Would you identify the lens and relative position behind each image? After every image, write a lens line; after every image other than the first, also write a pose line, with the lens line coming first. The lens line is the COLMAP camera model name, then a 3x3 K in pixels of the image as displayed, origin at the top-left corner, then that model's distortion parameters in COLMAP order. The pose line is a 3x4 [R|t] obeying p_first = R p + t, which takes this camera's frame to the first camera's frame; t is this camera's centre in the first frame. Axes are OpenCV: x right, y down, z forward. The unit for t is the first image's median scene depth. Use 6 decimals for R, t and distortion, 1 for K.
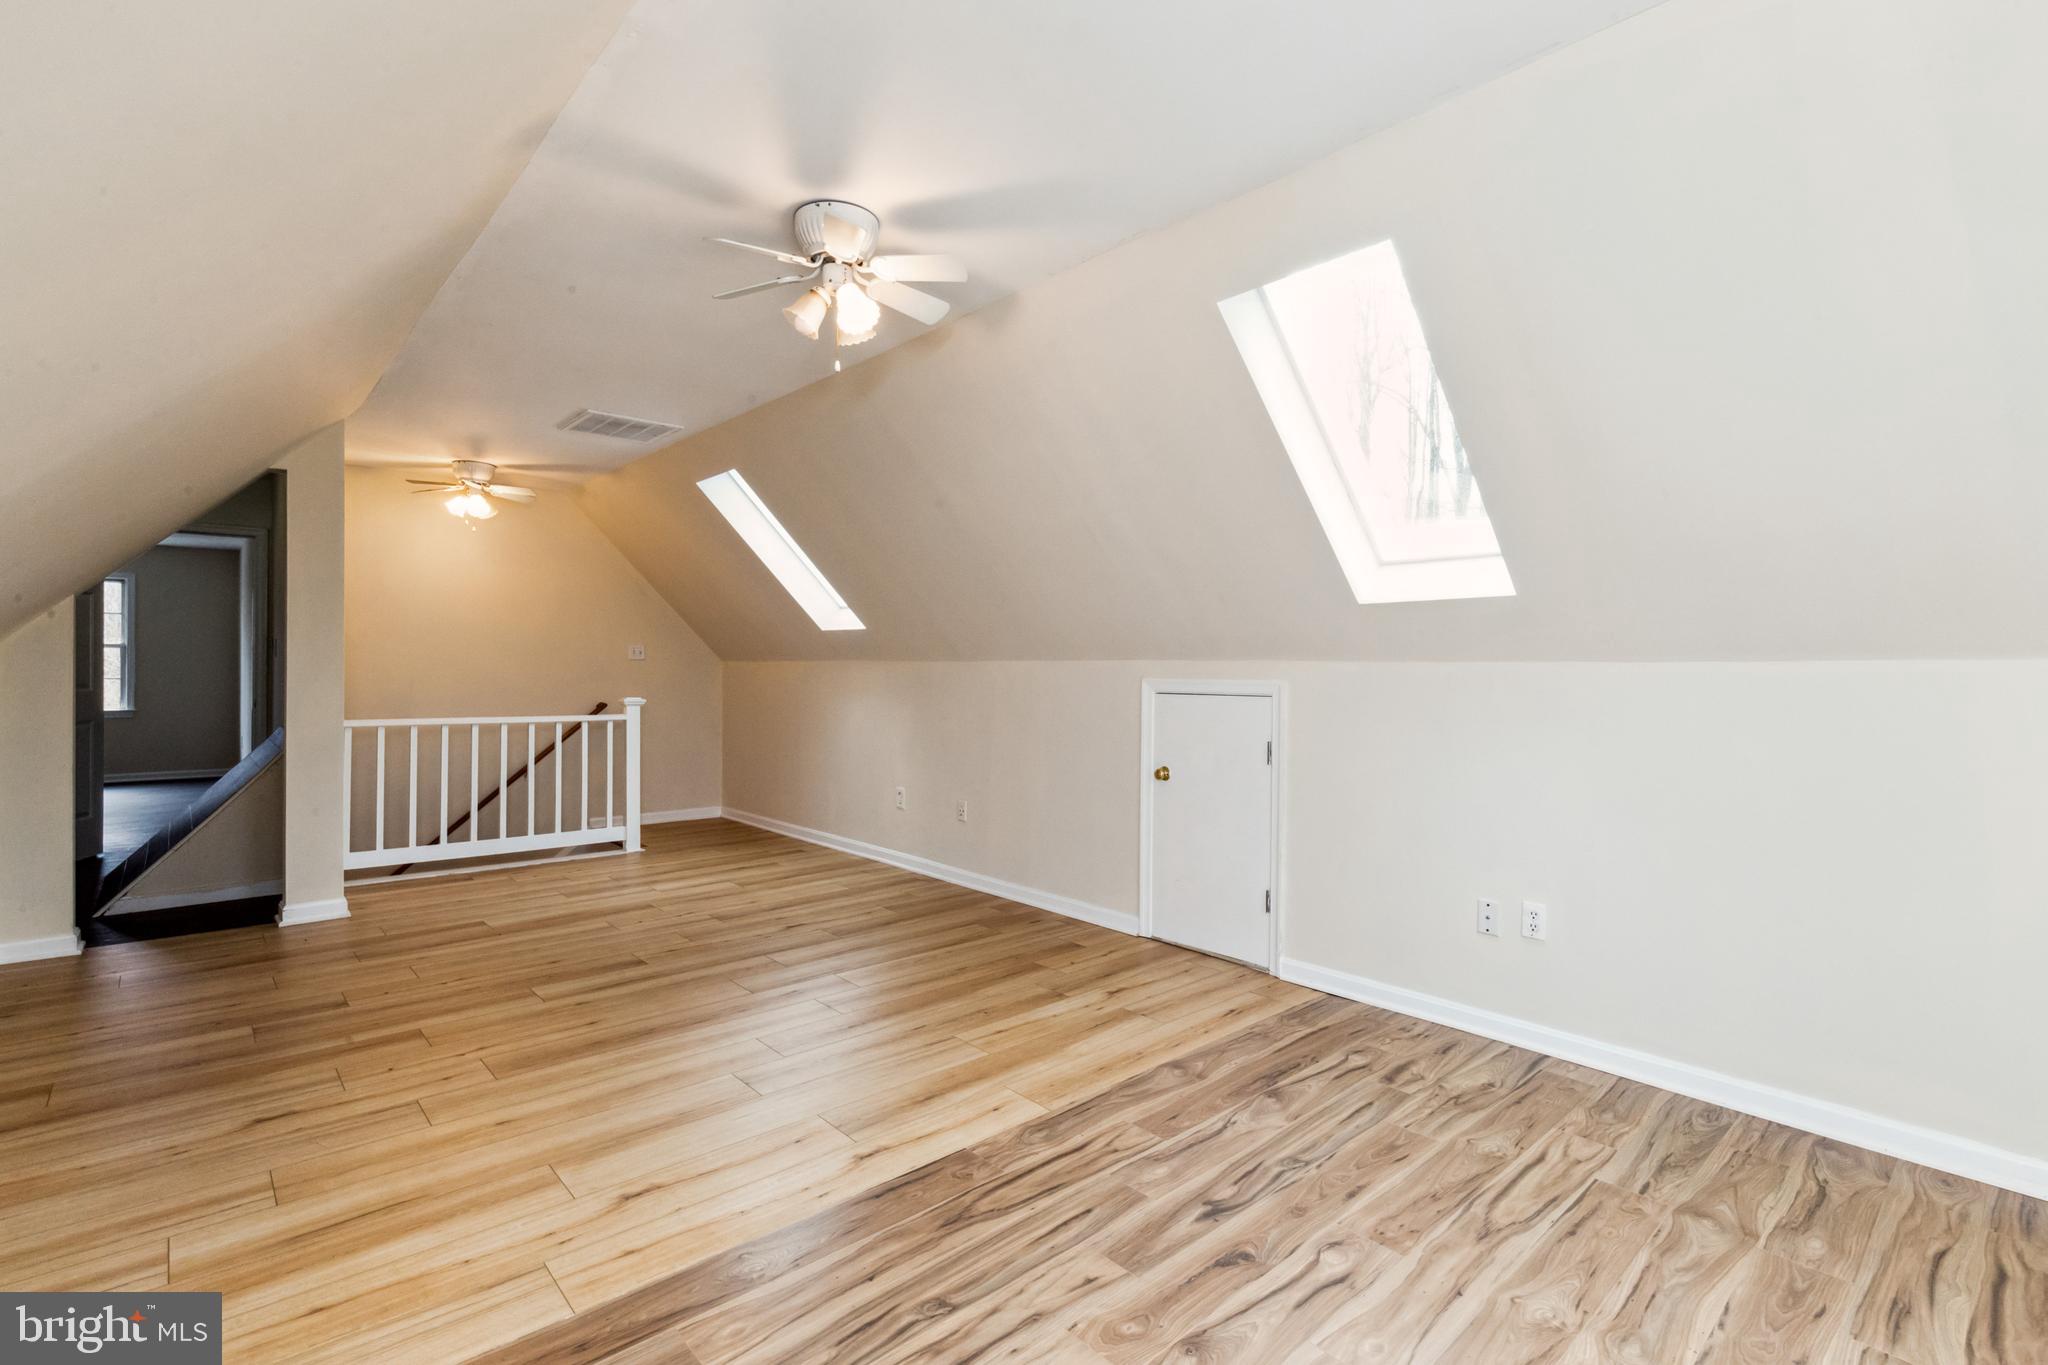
lens RADIAL K [[944.3, 0, 1030.5], [0, 944.3, 663.6], [0, 0, 1]] dist [0.002995, 0.000103]
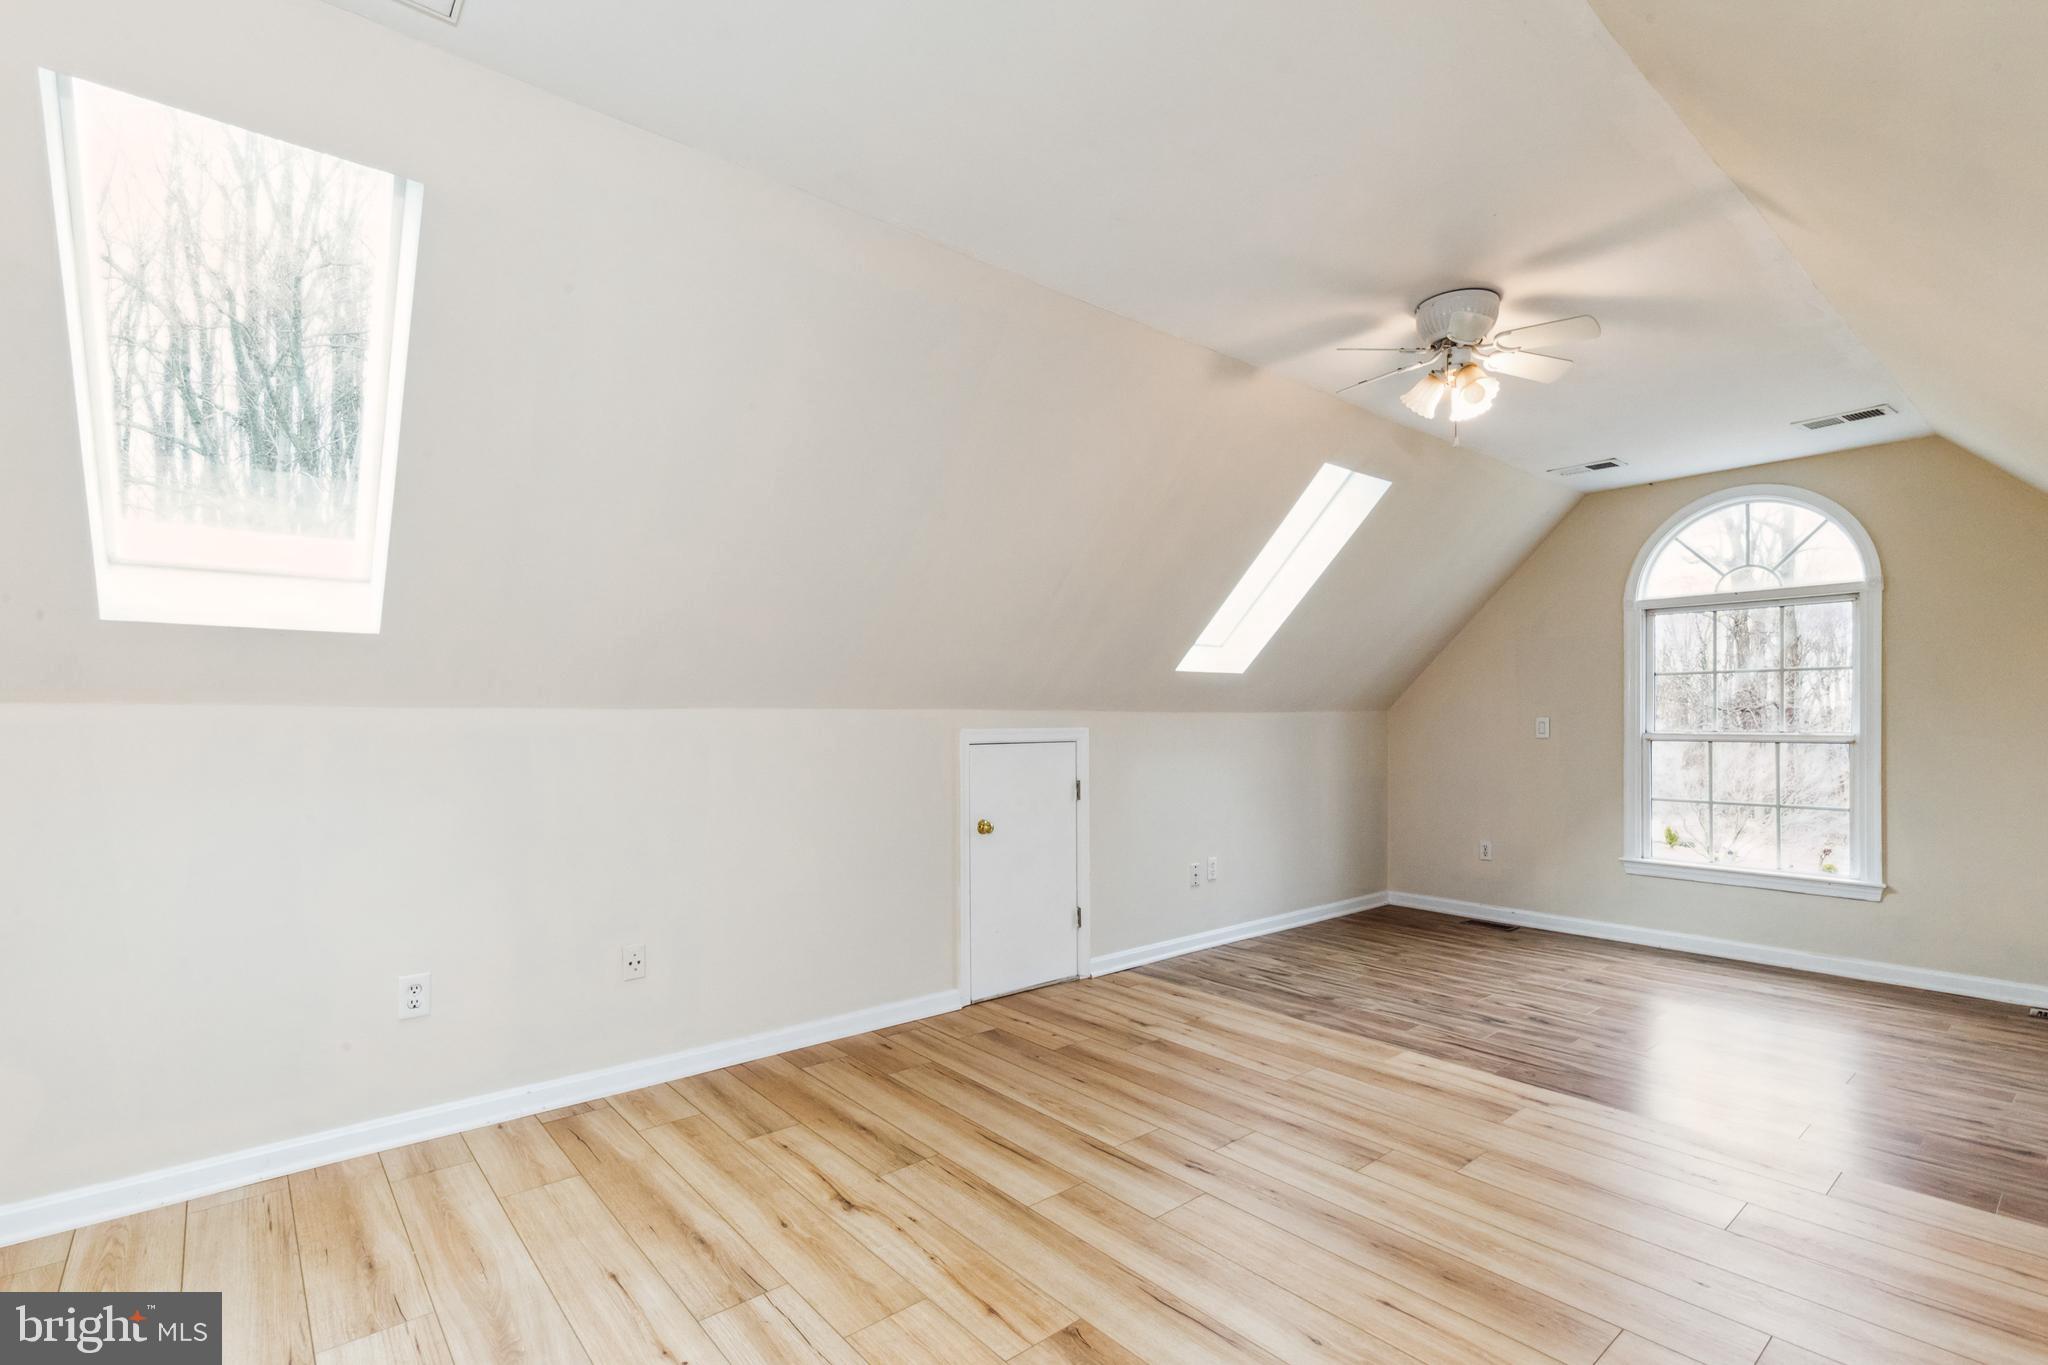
lens RADIAL K [[944.3, 0, 1030.4], [0, 944.3, 700.2], [0, 0, 1]] dist [0.002995, 0.000103]
pose [[0.038639, 0.008215, 0.999219, -1.104182], [-0.001721, 0.999965, -0.008154, -0.007233], [-0.999252, -0.001405, 0.038652, 1.226202]]
